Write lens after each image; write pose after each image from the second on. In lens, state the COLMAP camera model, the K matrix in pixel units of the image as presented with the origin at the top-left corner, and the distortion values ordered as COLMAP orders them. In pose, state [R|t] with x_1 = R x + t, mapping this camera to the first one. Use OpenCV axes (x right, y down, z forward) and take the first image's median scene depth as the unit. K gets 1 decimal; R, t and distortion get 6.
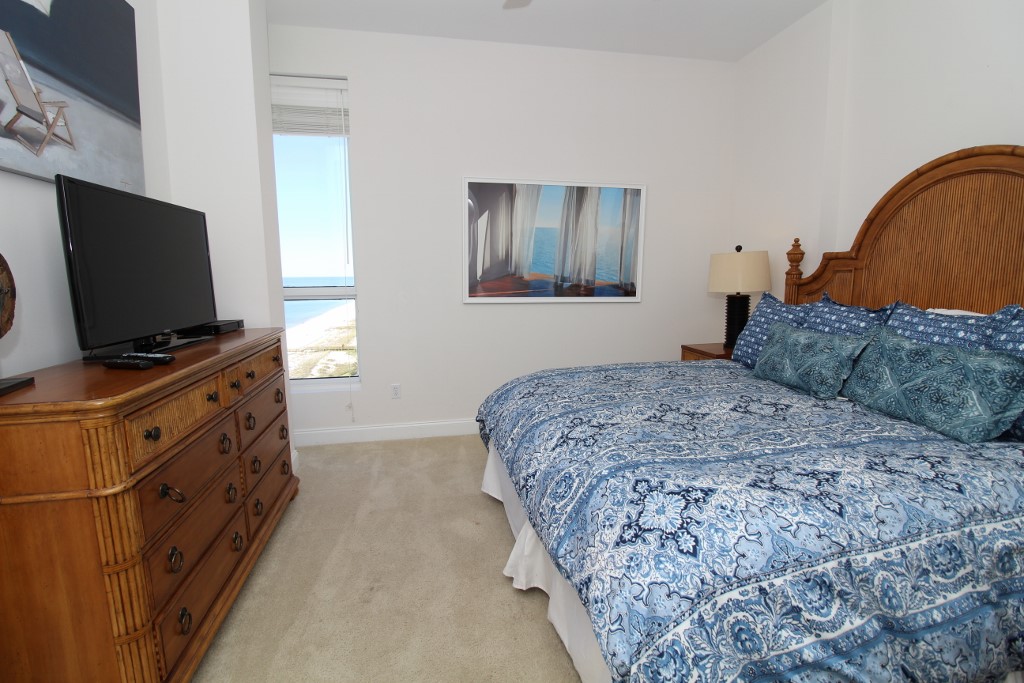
lens RADIAL K [[472.2, 0, 507.8], [0, 472.2, 343.6], [0, 0, 1]] dist [-0.008508, -0.007466]
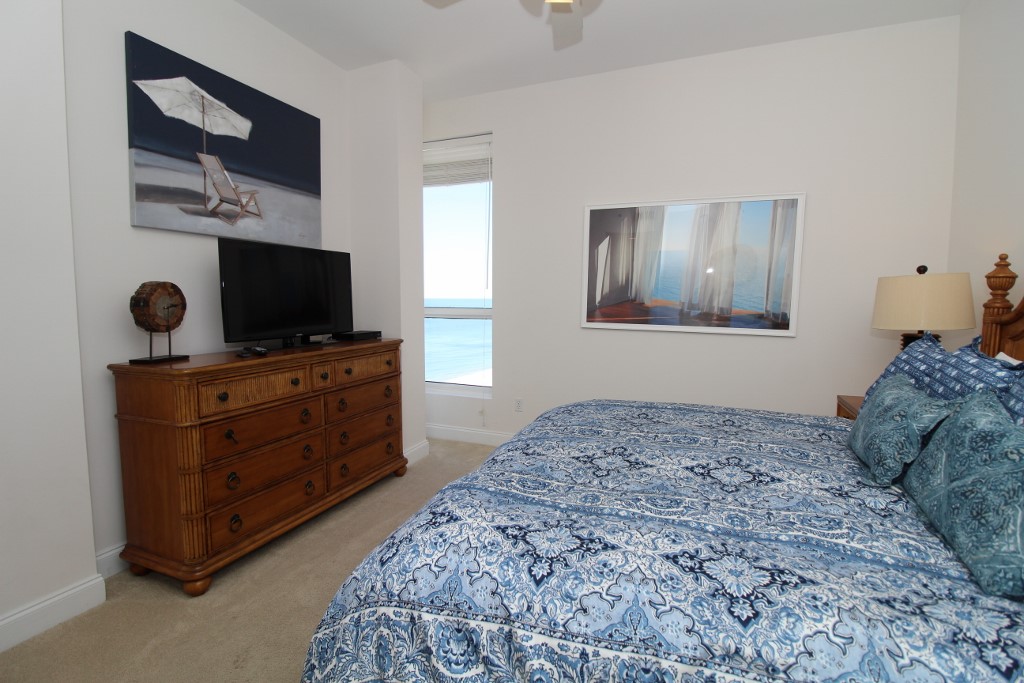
lens RADIAL K [[472.2, 0, 507.8], [0, 472.2, 343.8], [0, 0, 1]] dist [-0.008508, -0.007466]
pose [[0.833743, 0.066497, -0.548134, 0.705906], [-0.092101, 0.995562, -0.019314, -0.034091], [0.544417, 0.066586, 0.836168, 0.132643]]
